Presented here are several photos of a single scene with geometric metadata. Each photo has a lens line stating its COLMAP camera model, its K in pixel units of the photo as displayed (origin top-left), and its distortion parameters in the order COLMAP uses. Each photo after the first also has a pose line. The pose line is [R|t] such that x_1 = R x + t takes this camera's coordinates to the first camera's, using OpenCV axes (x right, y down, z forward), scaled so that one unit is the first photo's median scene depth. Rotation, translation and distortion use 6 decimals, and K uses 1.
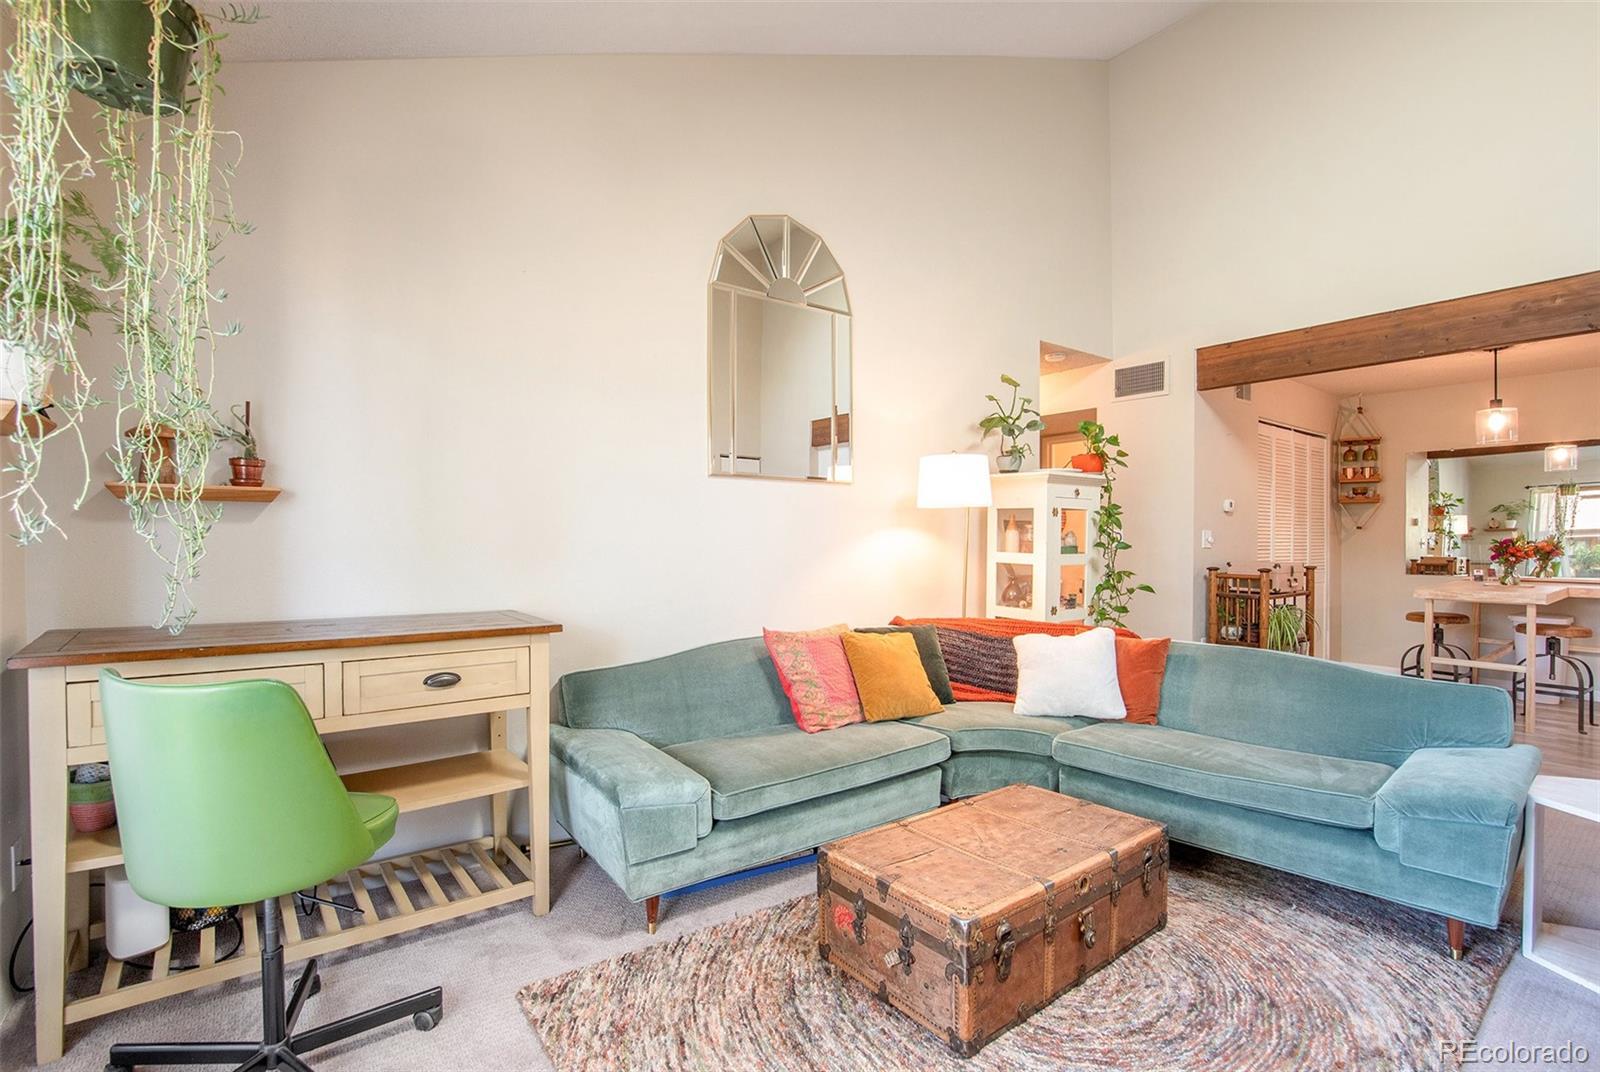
lens RADIAL K [[725.7, 0, 788.2], [0, 725.7, 528.9], [0, 0, 1]] dist [-0.031753, 0.003462]
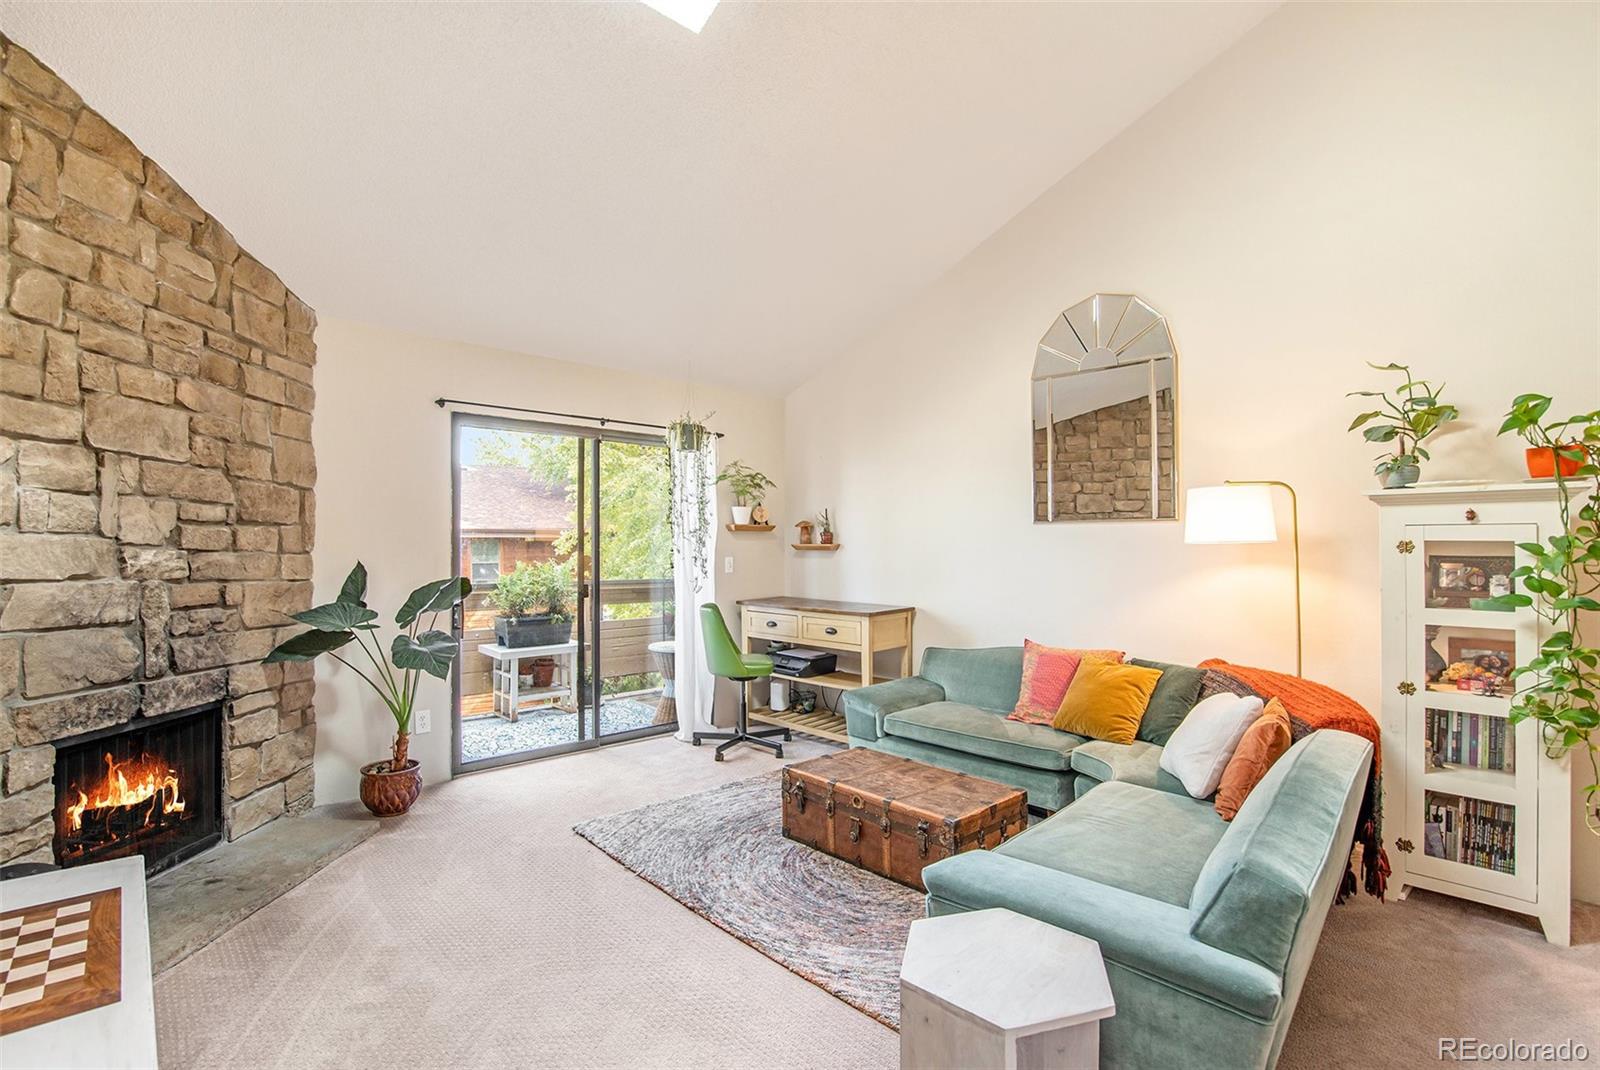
lens RADIAL K [[739.7, 0, 812.1], [0, 739.7, 532.2], [0, 0, 1]] dist [-0.040641, 0.006946]
pose [[0.119551, -0.018791, -0.992650, 0.875737], [0.010009, 0.999793, -0.017720, -0.027344], [0.992778, -0.007817, 0.119714, 0.316002]]
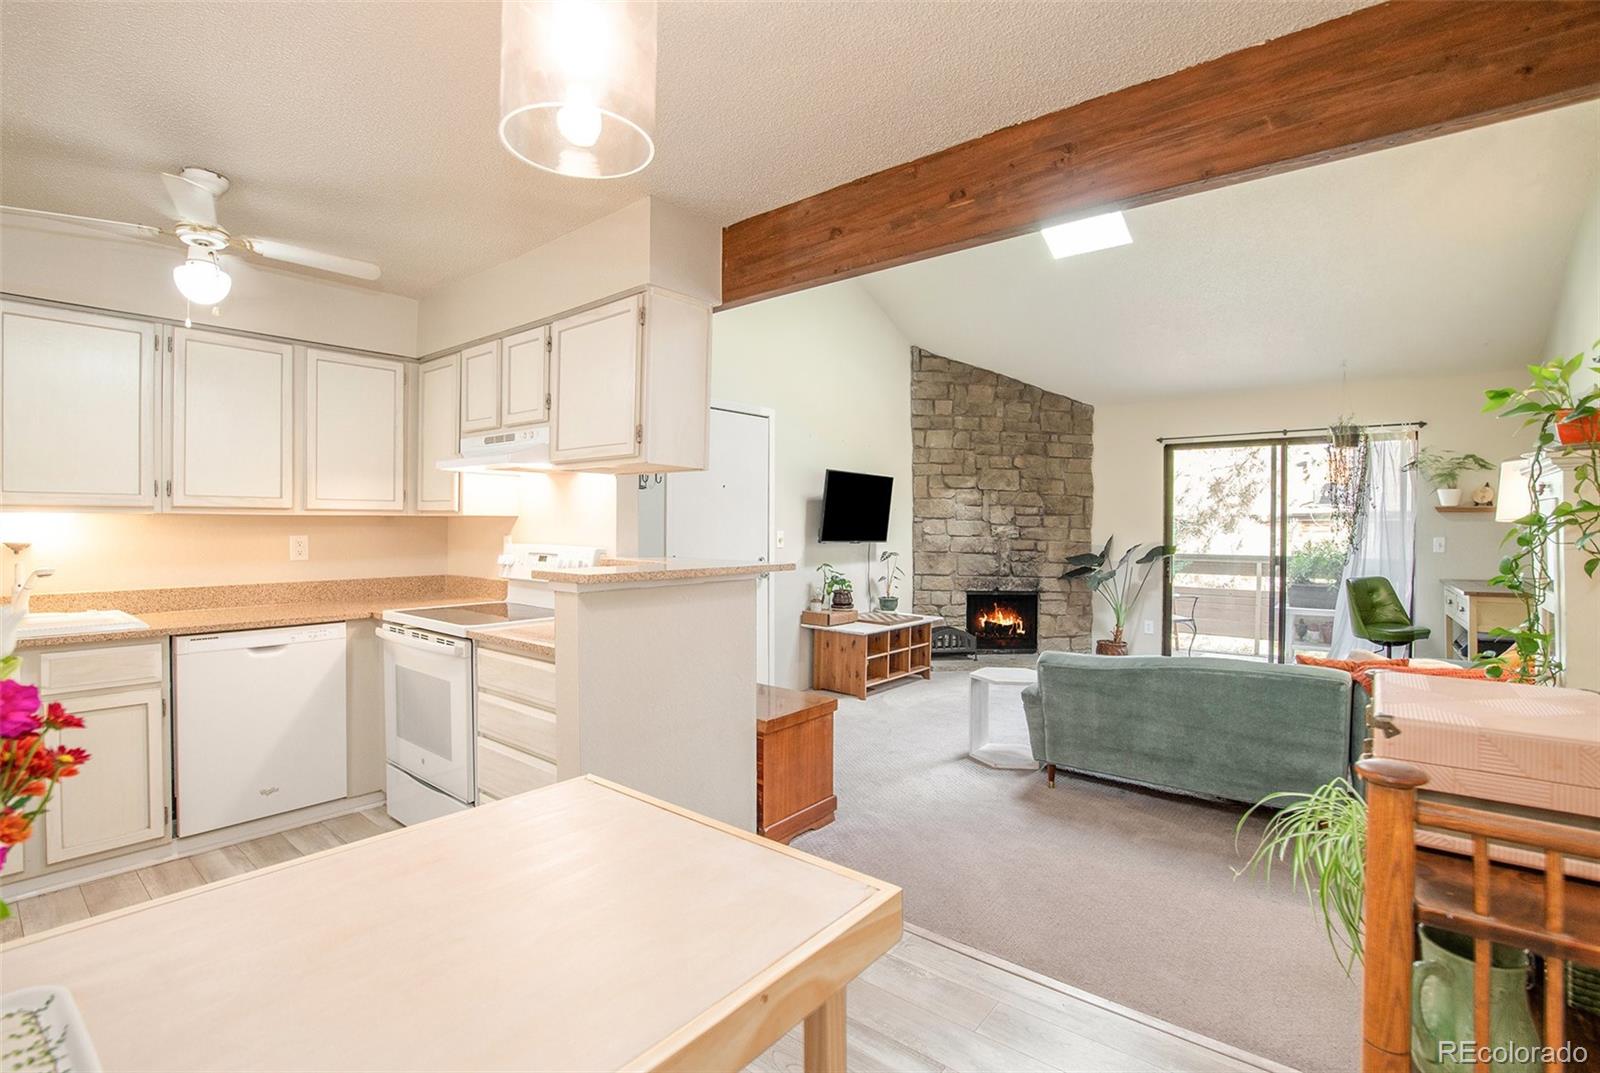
lens RADIAL K [[739.7, 0, 774.9], [0, 739.7, 522.5], [0, 0, 1]] dist [-0.040641, 0.006946]
pose [[-0.975119, -0.008397, -0.221523, 1.048030], [-0.005538, 0.999893, -0.013521, -0.011983], [0.221613, -0.011958, -0.975061, 1.314047]]
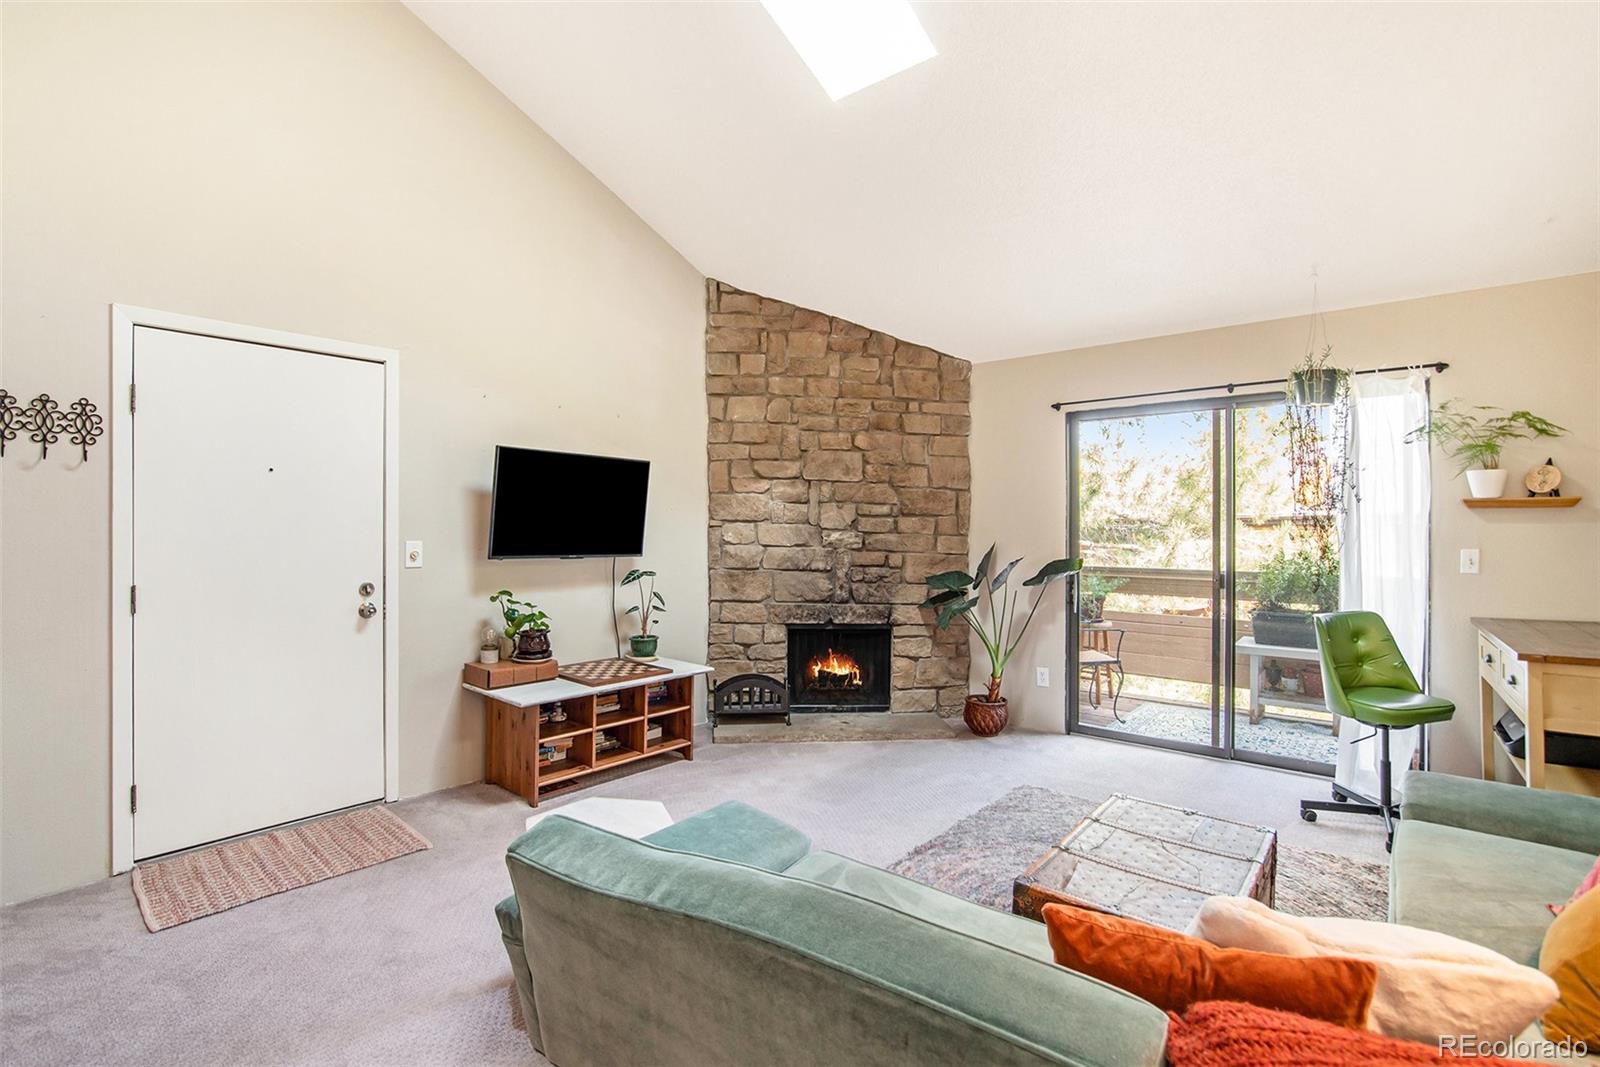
lens RADIAL K [[739.7, 0, 782.7], [0, 739.7, 528.0], [0, 0, 1]] dist [-0.040641, 0.006946]
pose [[-0.978371, -0.004926, -0.206800, 0.513564], [-0.002284, 0.999913, -0.013012, -0.019477], [0.206846, -0.012258, -0.978297, 0.944565]]
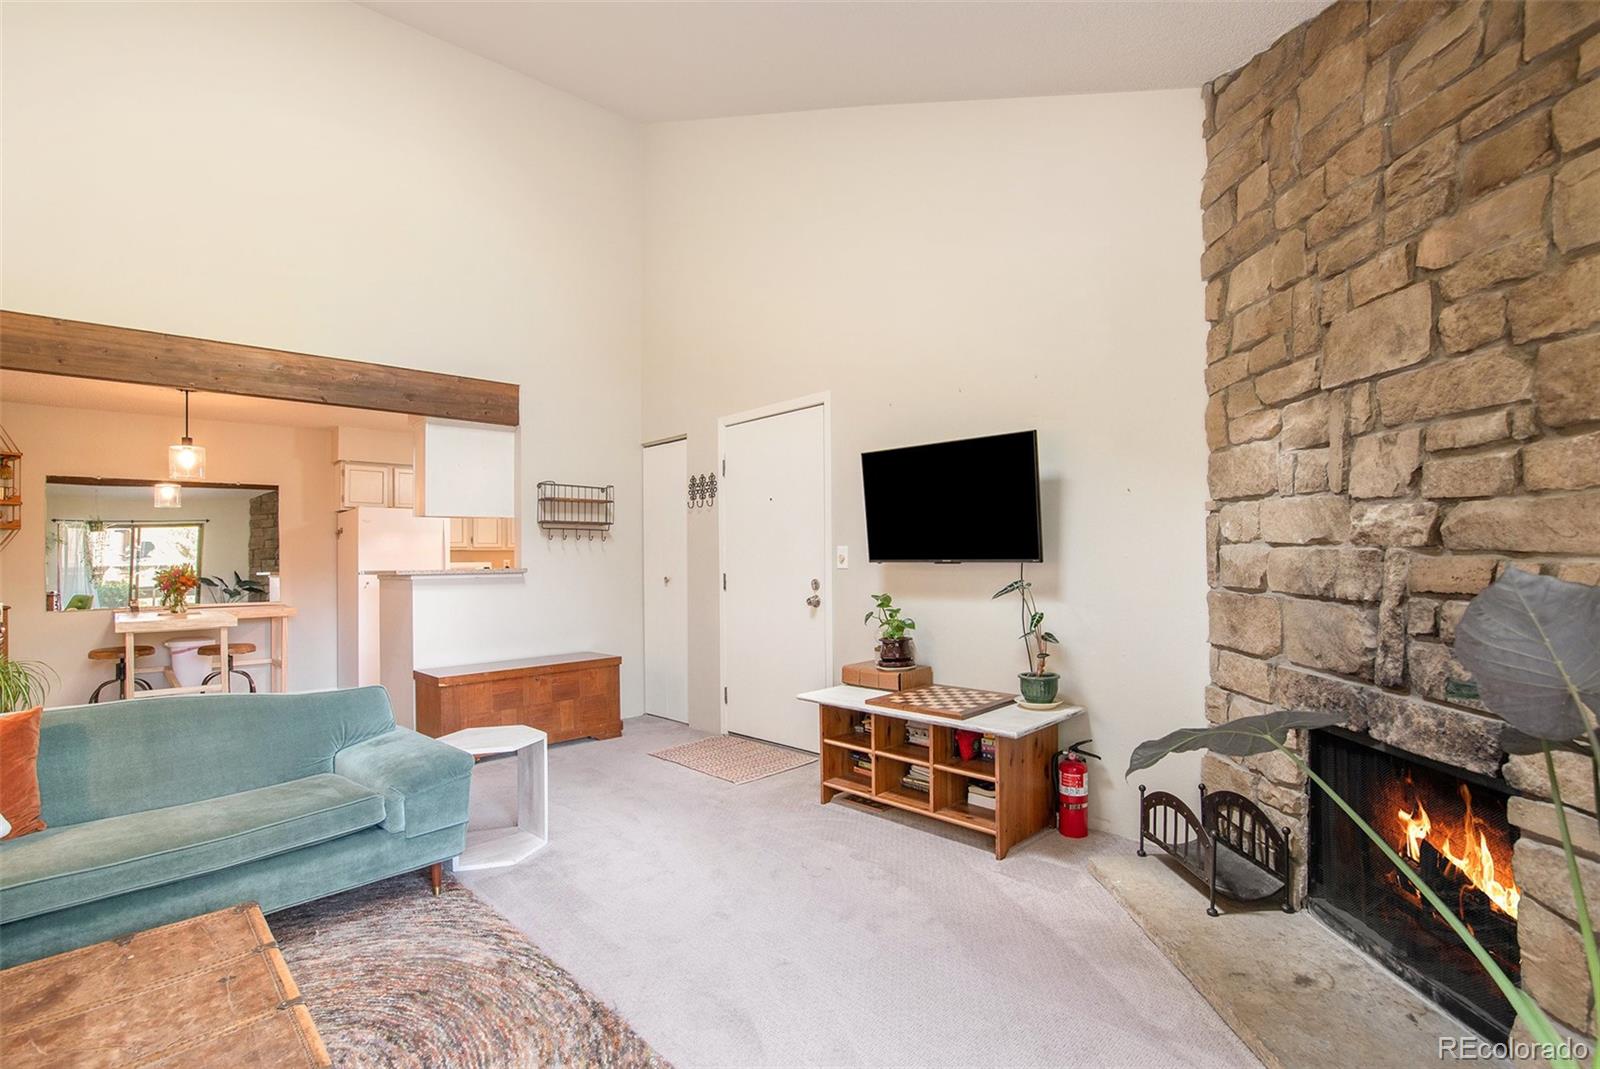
lens RADIAL K [[739.7, 0, 817.1], [0, 739.7, 548.8], [0, 0, 1]] dist [-0.040641, 0.006946]
pose [[-0.137019, 0.016105, 0.990437, -0.208000], [0.003628, 0.999869, -0.015757, 0.003968], [-0.990562, 0.001434, -0.137060, 0.224604]]
